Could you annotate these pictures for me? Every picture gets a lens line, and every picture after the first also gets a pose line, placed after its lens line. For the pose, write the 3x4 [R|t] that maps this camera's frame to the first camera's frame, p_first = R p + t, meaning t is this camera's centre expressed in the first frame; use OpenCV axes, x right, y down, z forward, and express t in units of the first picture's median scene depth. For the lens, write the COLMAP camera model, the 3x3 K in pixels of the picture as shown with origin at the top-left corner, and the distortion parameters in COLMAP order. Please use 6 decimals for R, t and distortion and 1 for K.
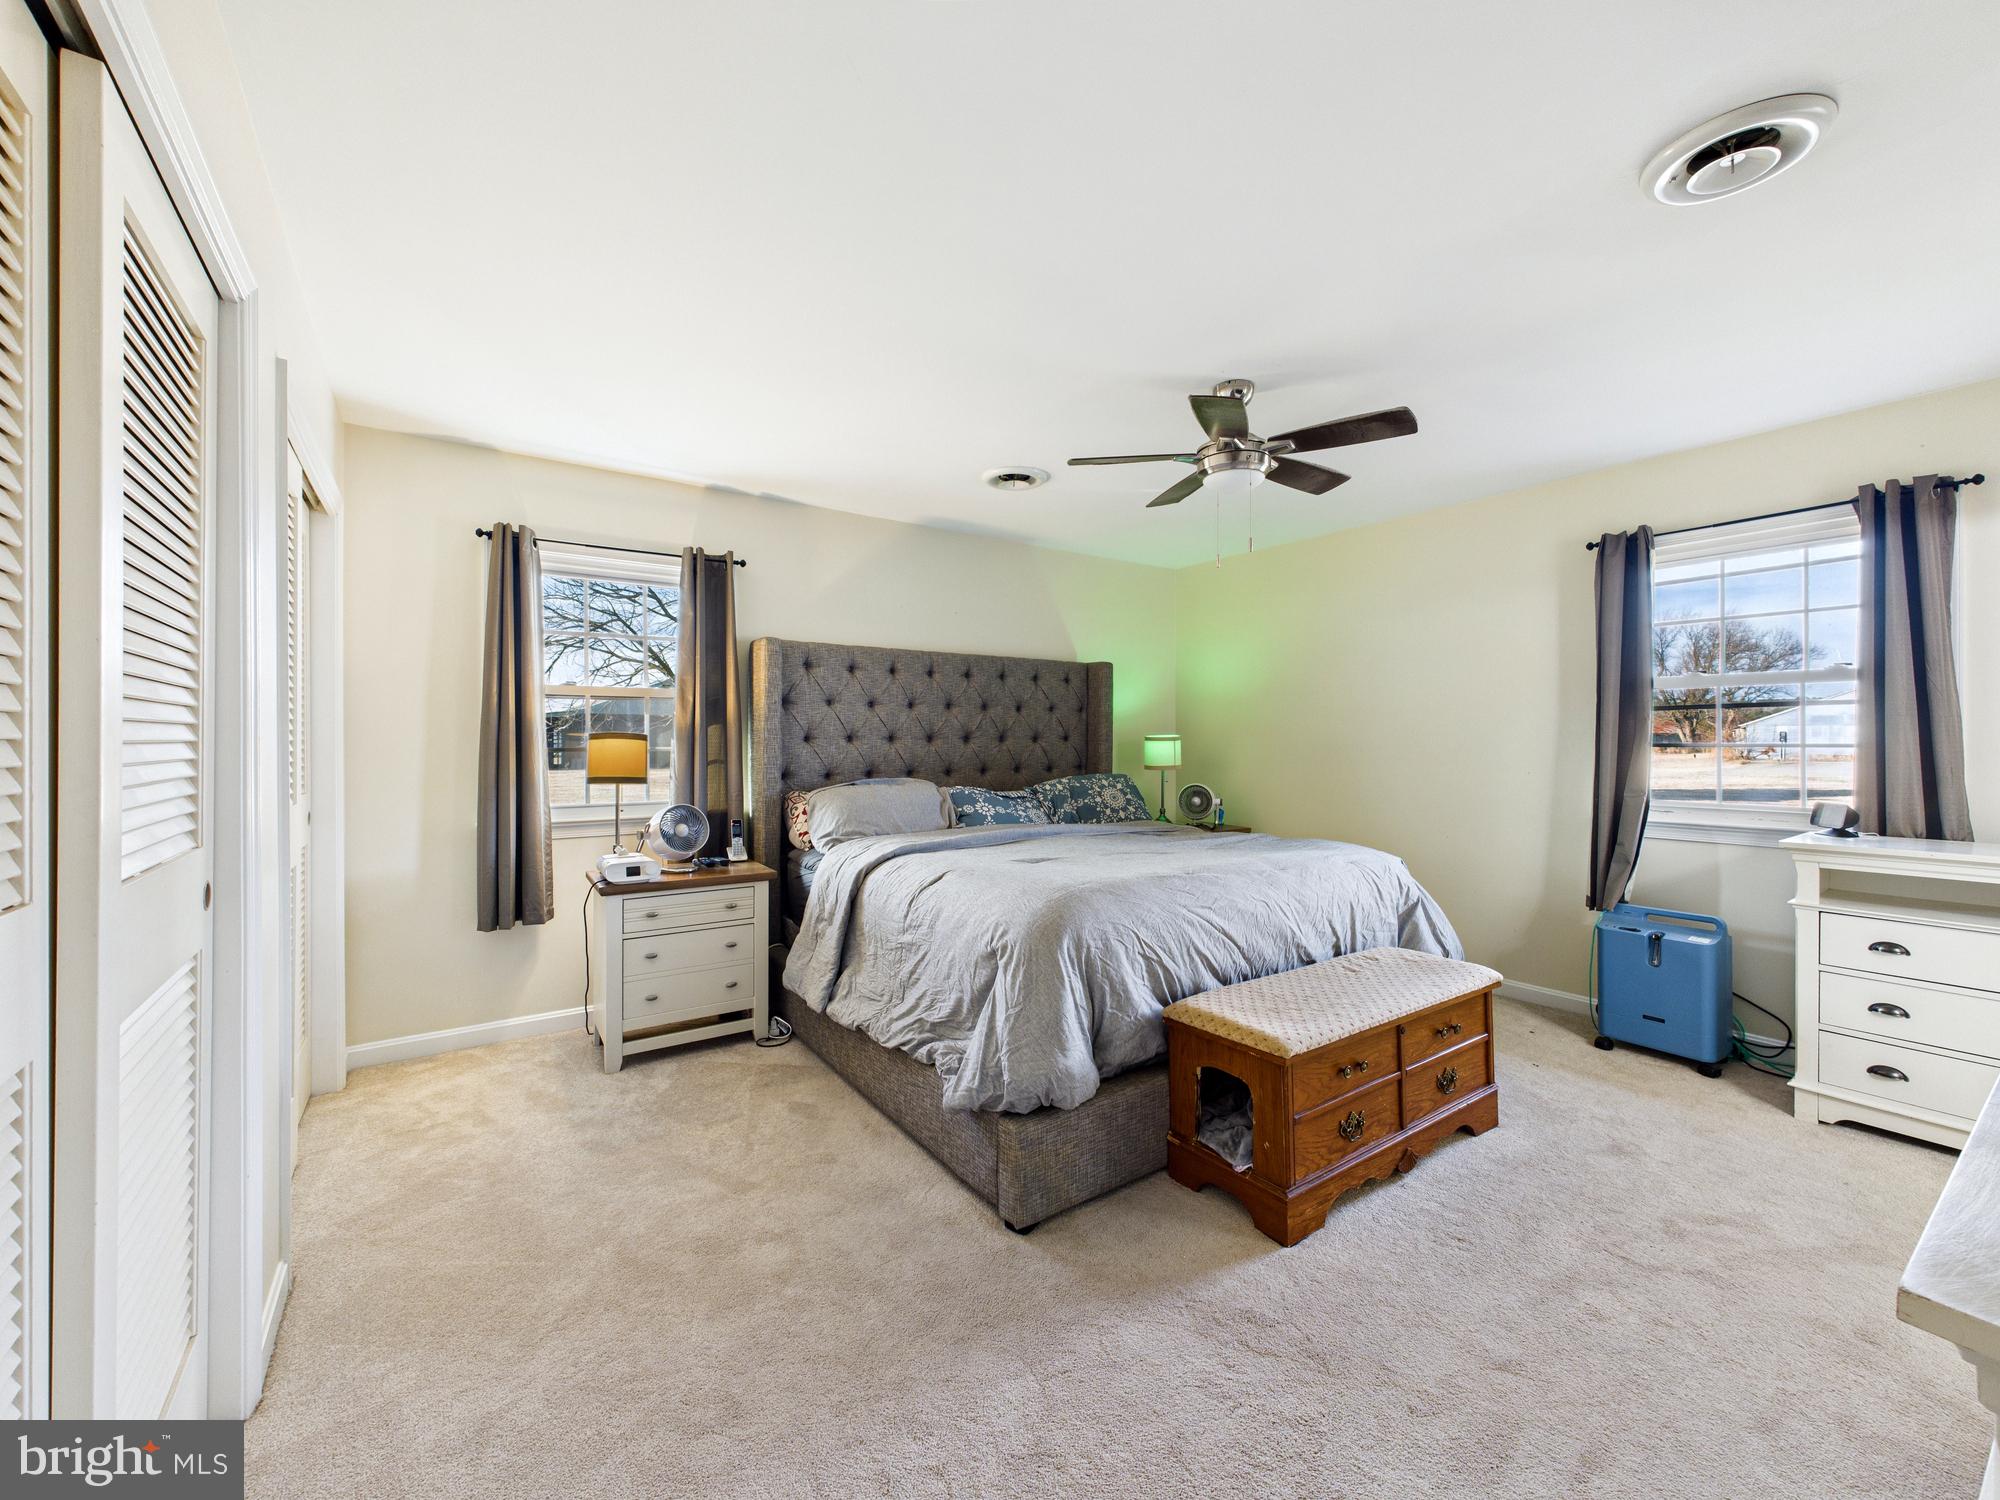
lens RADIAL K [[806.7, 0, 1001.8], [0, 806.7, 744.1], [0, 0, 1]] dist [0.000084, 0.000410]
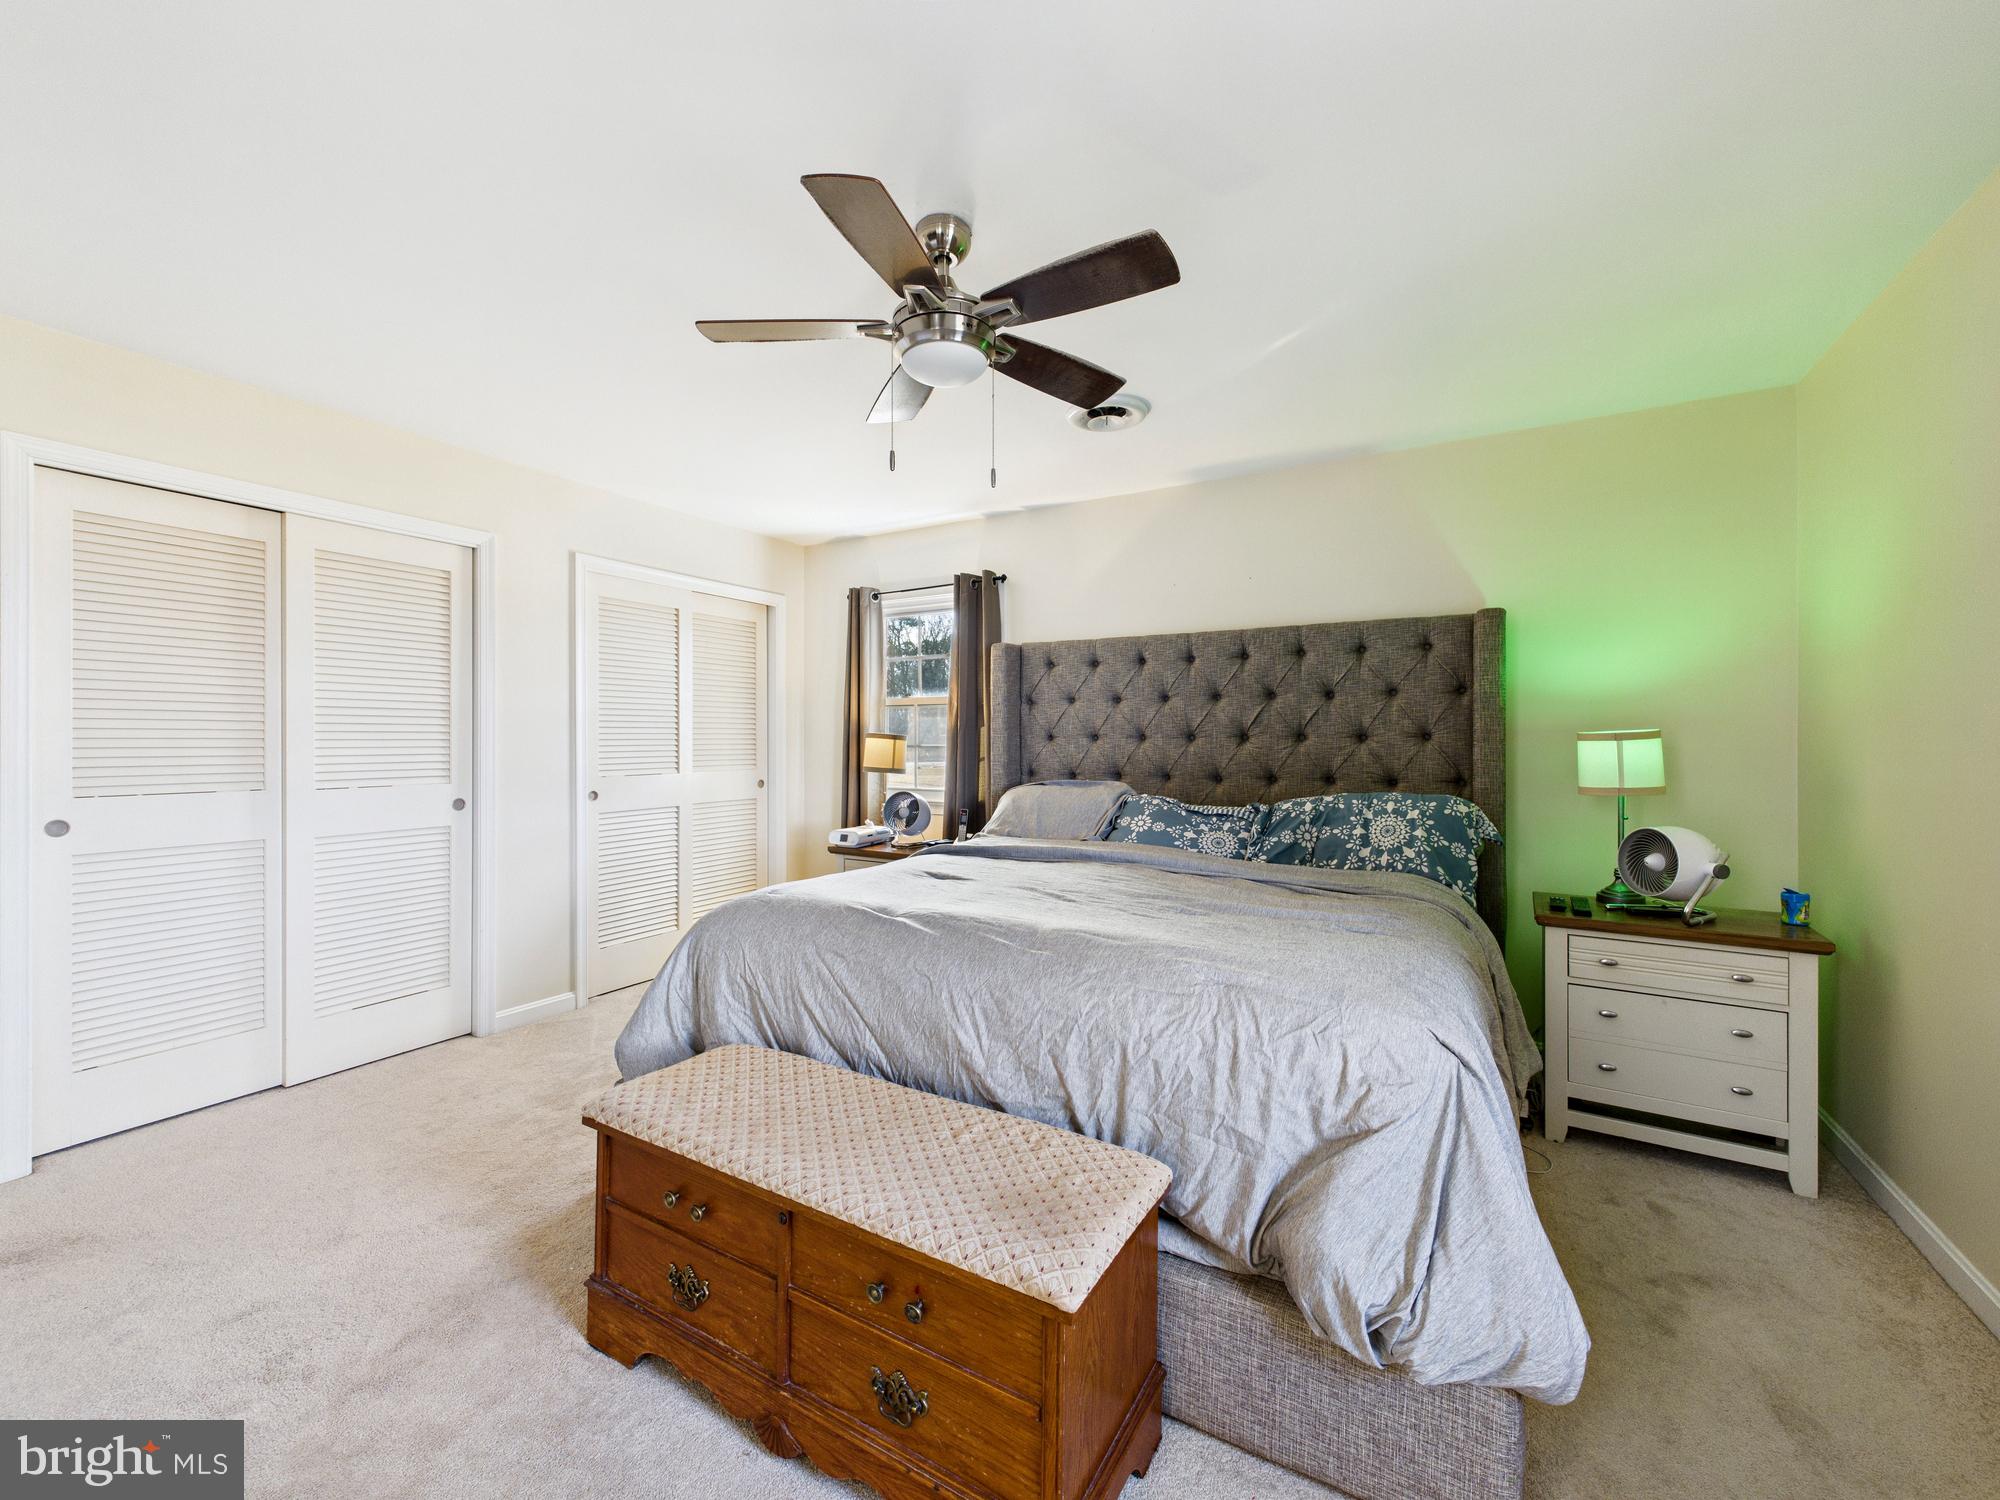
lens RADIAL K [[806.7, 0, 998.8], [0, 806.7, 741.2], [0, 0, 1]] dist [0.000084, 0.000410]
pose [[0.407892, 0.002929, -0.913025, 0.614184], [-0.007040, 0.999975, 0.000063, -0.001578], [0.913003, 0.006402, 0.407903, 0.496093]]
